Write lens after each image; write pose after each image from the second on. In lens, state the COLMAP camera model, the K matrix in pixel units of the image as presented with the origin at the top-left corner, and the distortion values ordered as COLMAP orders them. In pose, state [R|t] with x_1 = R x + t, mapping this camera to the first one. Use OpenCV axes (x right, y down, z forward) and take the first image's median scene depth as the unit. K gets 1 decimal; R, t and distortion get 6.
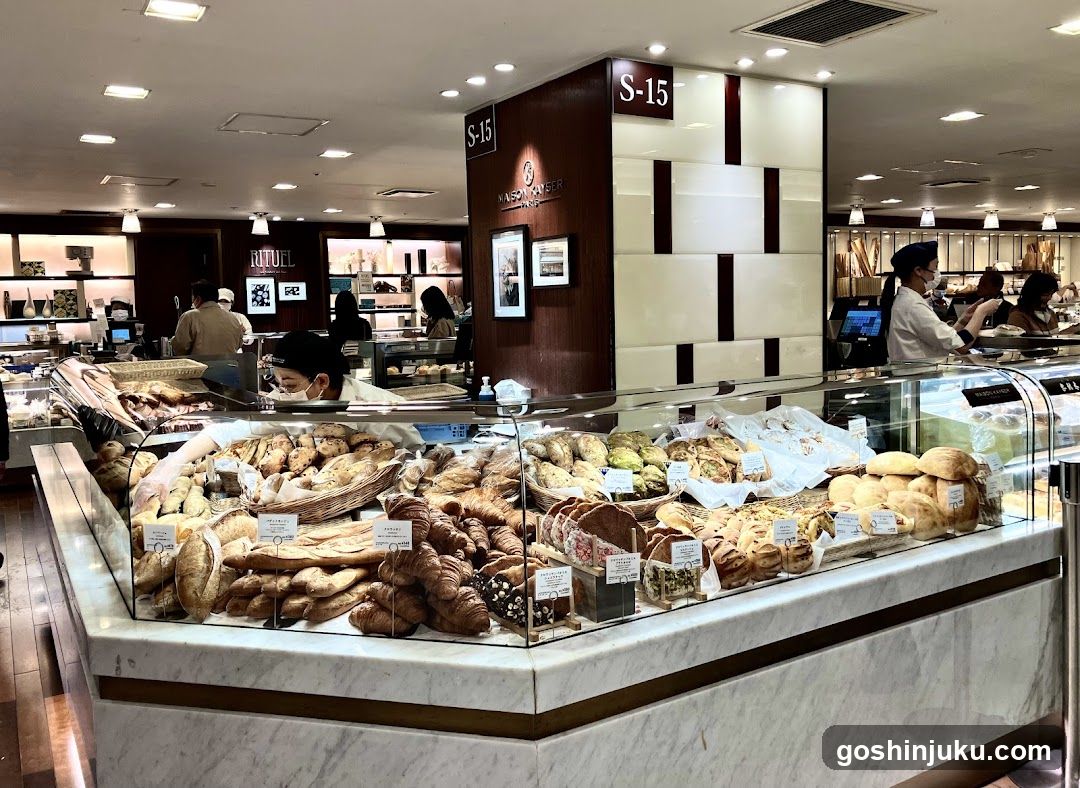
lens RADIAL K [[906.0, 0, 539.9], [0, 906.0, 390.9], [0, 0, 1]] dist [-0.045526, -0.015962]
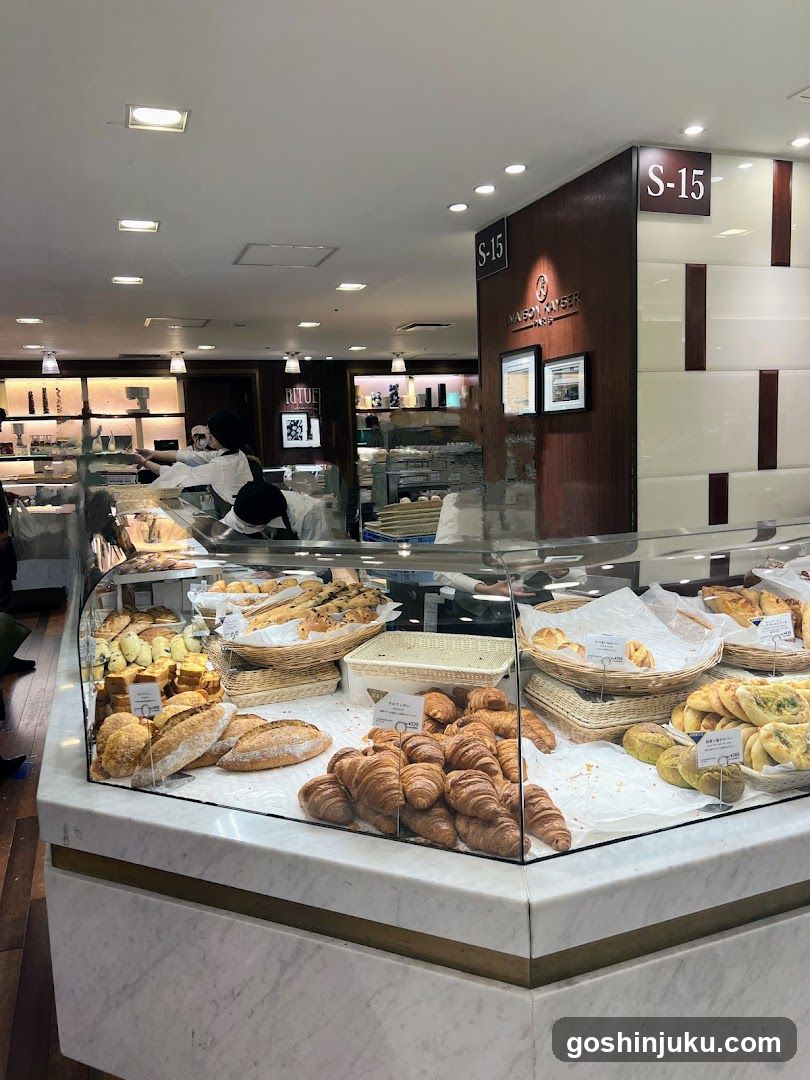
lens RADIAL K [[808.3, 0, 400.5], [0, 808.3, 545.0], [0, 0, 1]] dist [0.007712, -0.001126]
pose [[0.981584, 0.011720, -0.190673, 0.006984], [-0.004844, 0.999322, 0.036484, -0.009788], [0.190971, -0.034889, 0.980975, 0.163097]]
